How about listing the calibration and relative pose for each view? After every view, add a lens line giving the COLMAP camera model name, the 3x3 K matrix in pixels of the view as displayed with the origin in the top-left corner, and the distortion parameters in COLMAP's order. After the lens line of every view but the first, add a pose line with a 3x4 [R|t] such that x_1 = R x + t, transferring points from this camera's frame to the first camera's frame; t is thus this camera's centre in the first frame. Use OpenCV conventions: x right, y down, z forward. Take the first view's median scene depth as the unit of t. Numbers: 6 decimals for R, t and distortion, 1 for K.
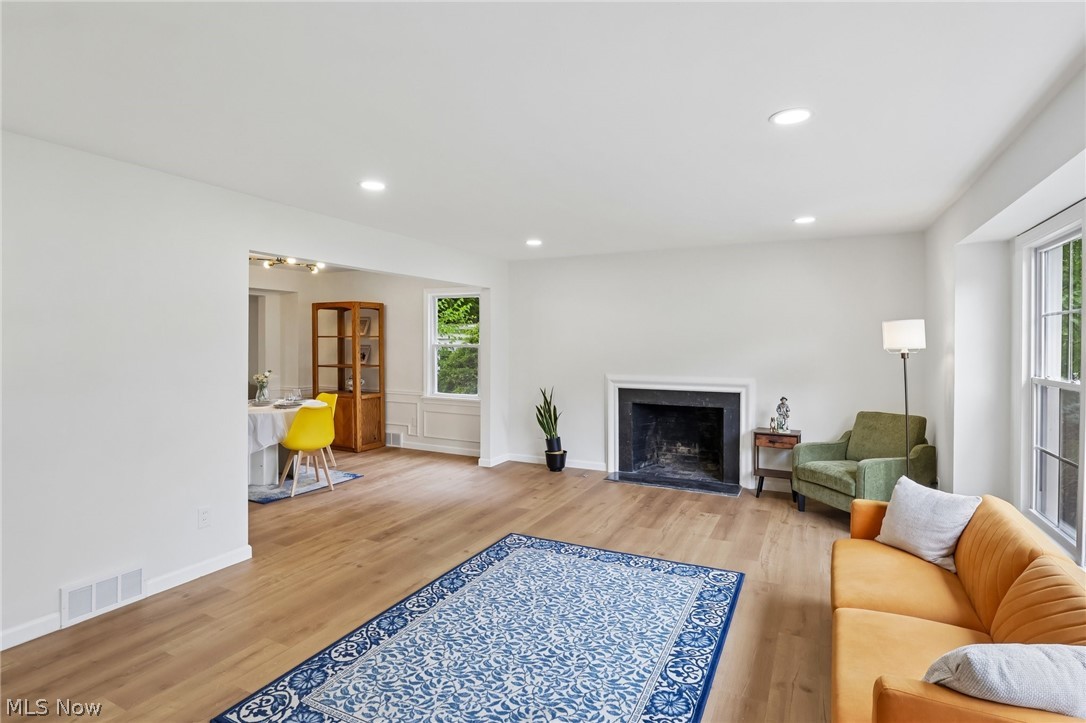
lens RADIAL K [[552.1, 0, 543.0], [0, 552.1, 361.5], [0, 0, 1]] dist [-0.020292, 0.000988]
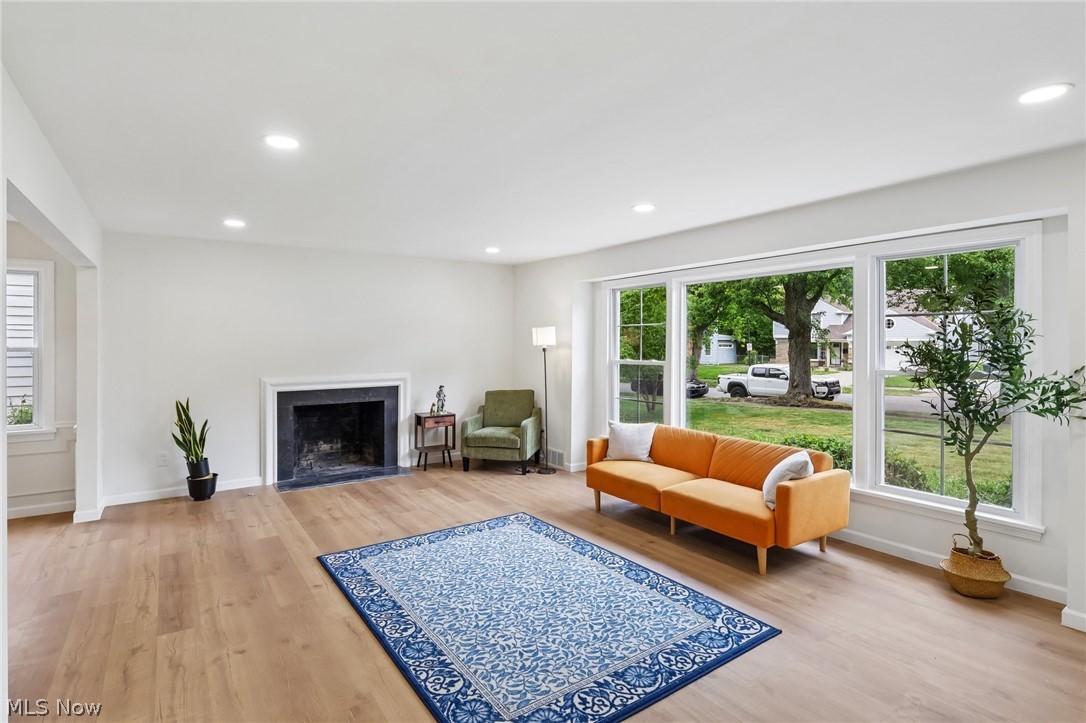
lens RADIAL K [[543.0, 0, 543.0], [0, 543.0, 361.5], [0, 0, 1]] dist [-0.012996, 0.001674]
pose [[0.485066, -0.039098, 0.873603, -0.628595], [0.033533, 0.999097, 0.026095, -0.016312], [-0.873835, 0.016637, 0.485939, 0.243822]]
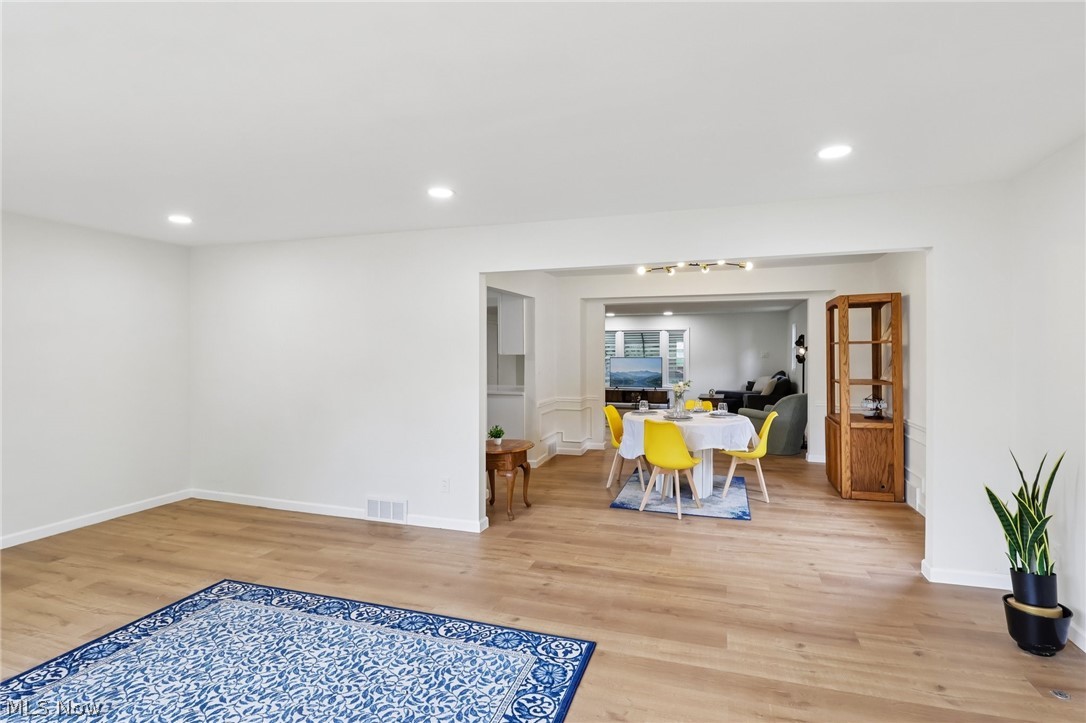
lens RADIAL K [[543.0, 0, 543.0], [0, 543.0, 361.5], [0, 0, 1]] dist [-0.012996, 0.001674]
pose [[0.140252, 0.014543, -0.990009, 0.554779], [-0.031845, 0.999441, 0.010170, -0.024005], [0.989604, 0.030100, 0.140637, 0.830287]]
